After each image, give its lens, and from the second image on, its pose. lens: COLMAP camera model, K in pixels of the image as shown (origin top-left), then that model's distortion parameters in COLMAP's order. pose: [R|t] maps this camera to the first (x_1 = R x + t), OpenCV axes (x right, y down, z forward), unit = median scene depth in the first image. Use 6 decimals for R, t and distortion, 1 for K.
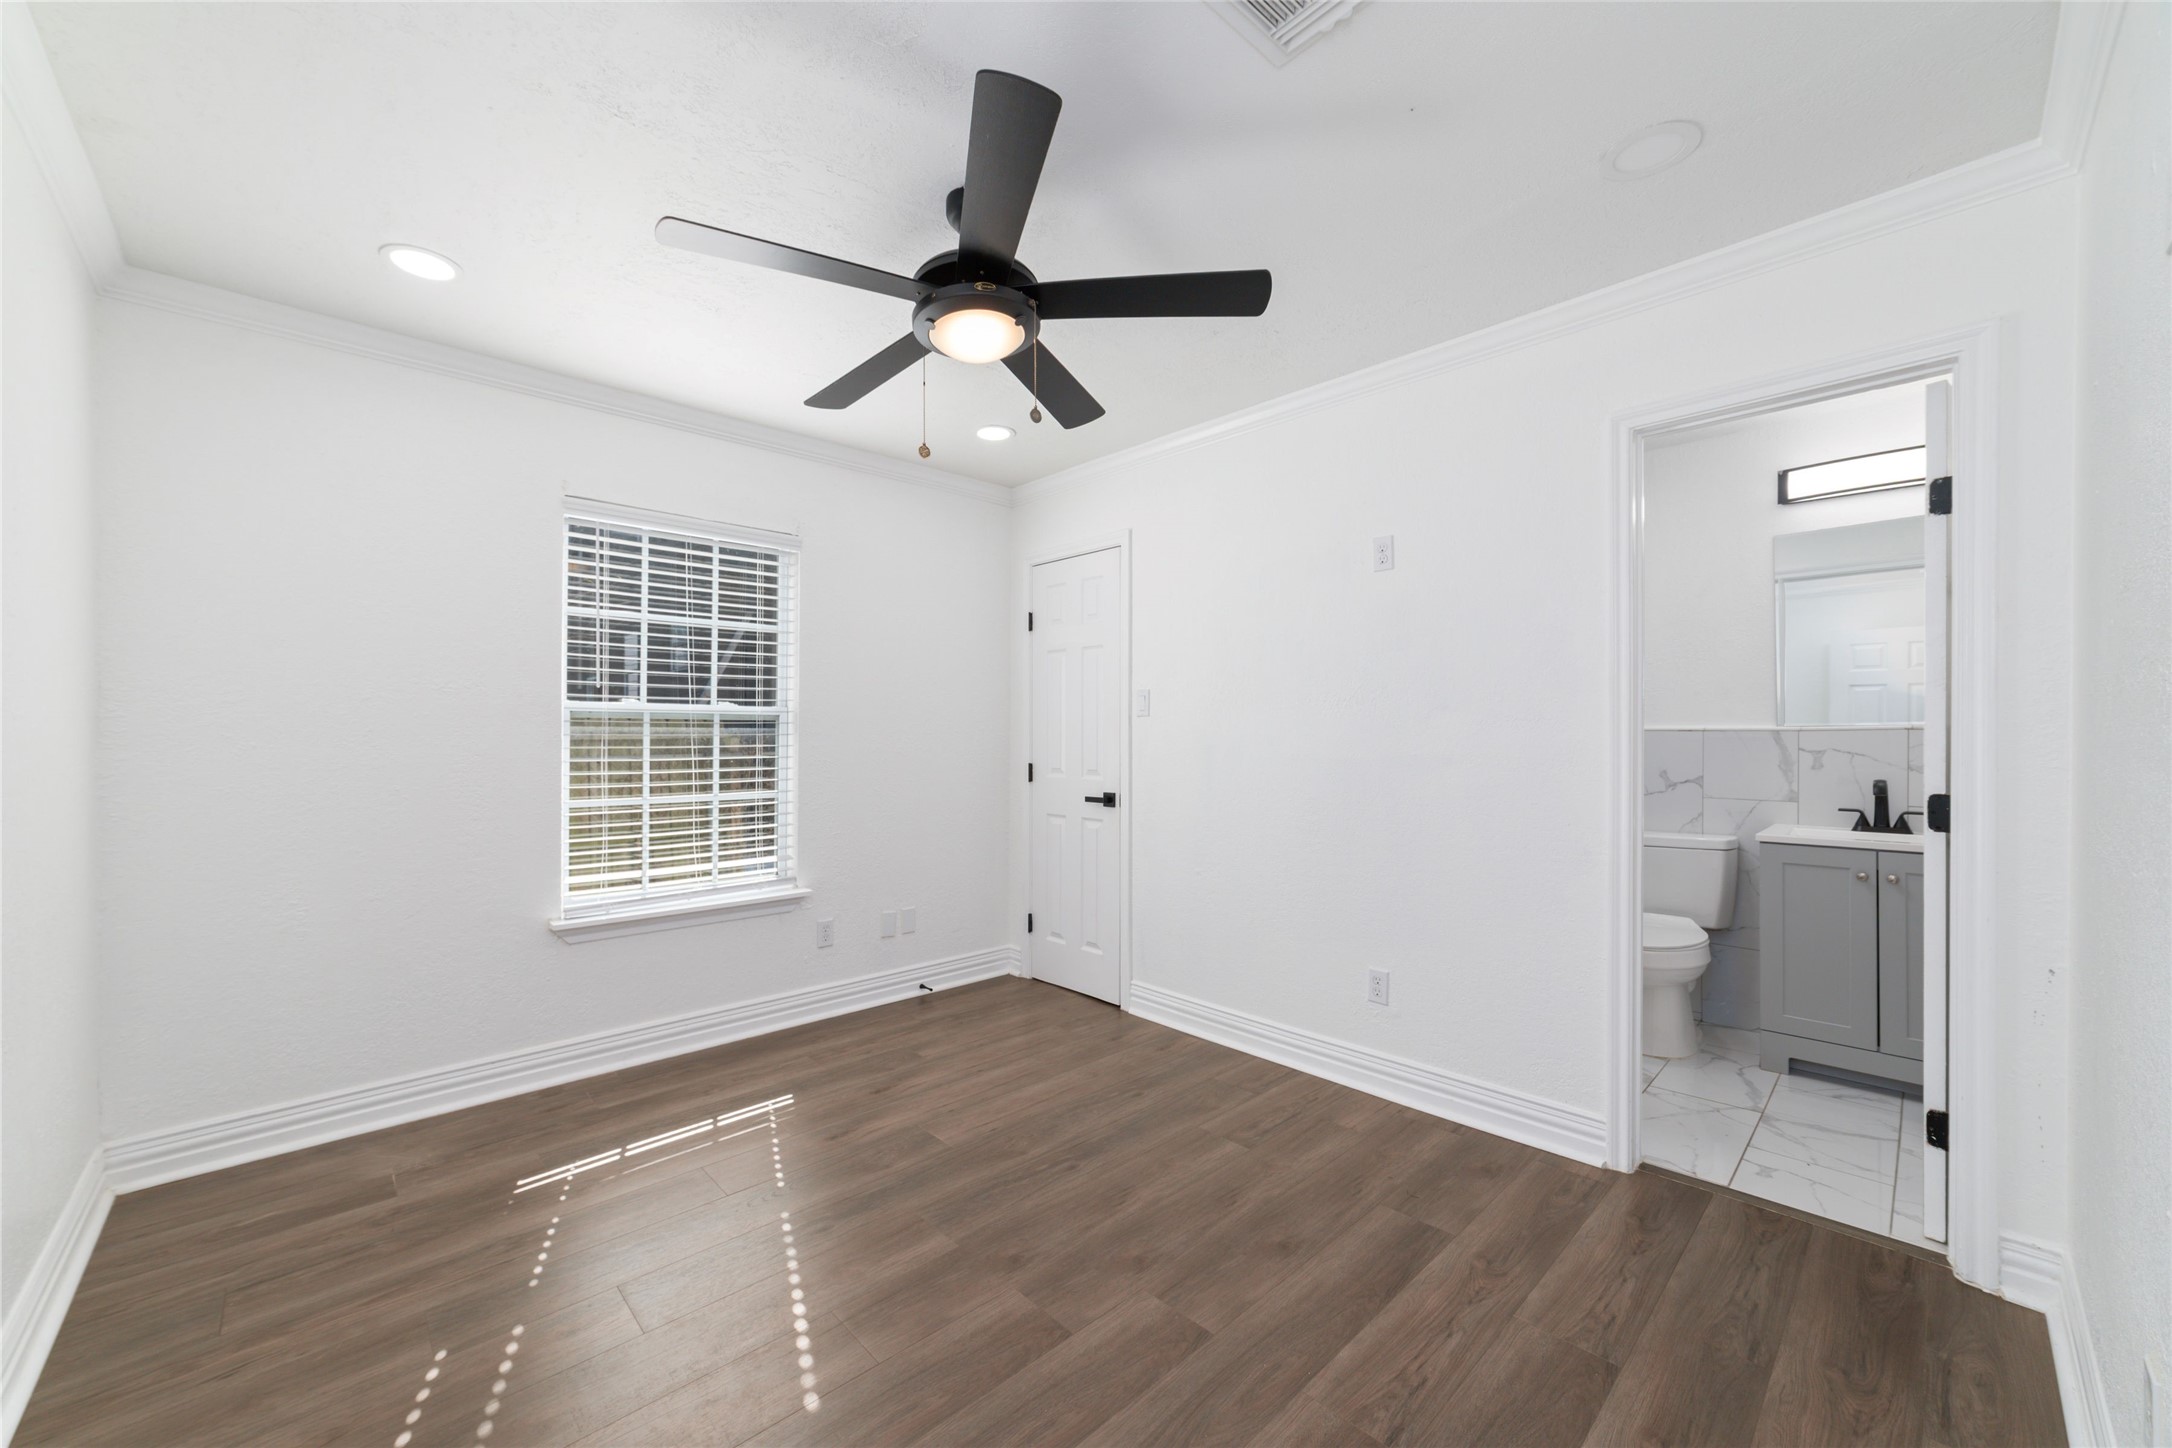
lens RADIAL K [[831.7, 0, 1075.0], [0, 831.7, 727.9], [0, 0, 1]] dist [-0.002267, 0.000012]
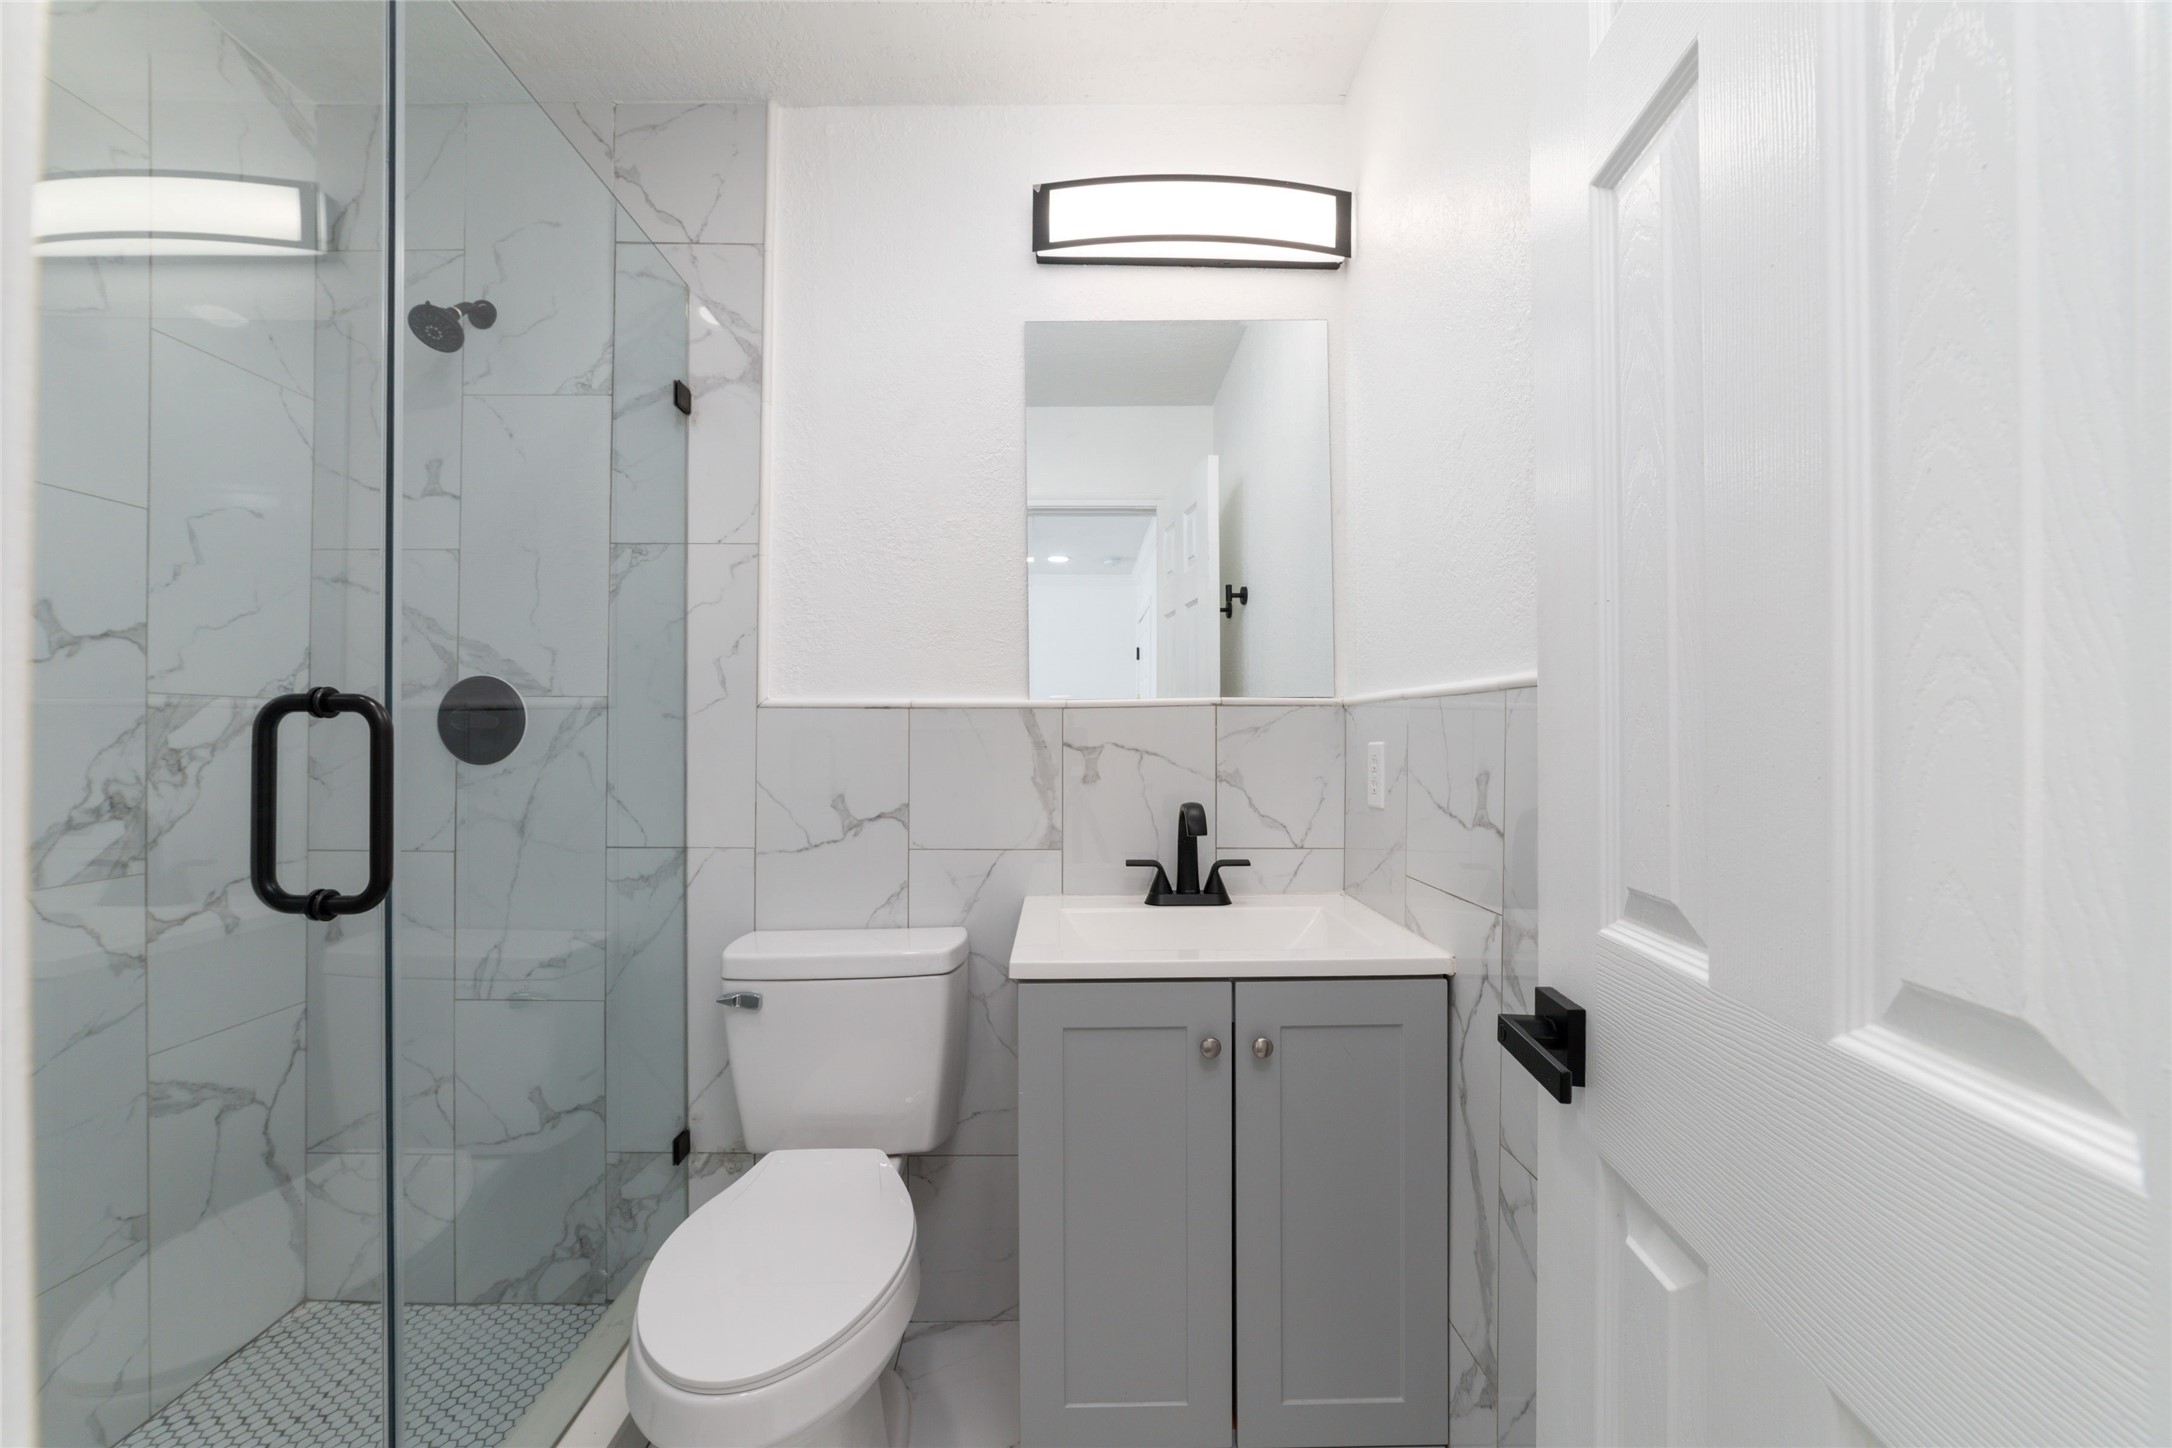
lens RADIAL K [[831.7, 0, 1075.7], [0, 831.7, 716.6], [0, 0, 1]] dist [-0.002267, 0.000012]
pose [[0.667654, -0.002666, 0.744467, 0.479356], [-0.003969, 0.999967, 0.007141, 0.004693], [-0.744461, -0.007722, 0.667621, 0.629488]]
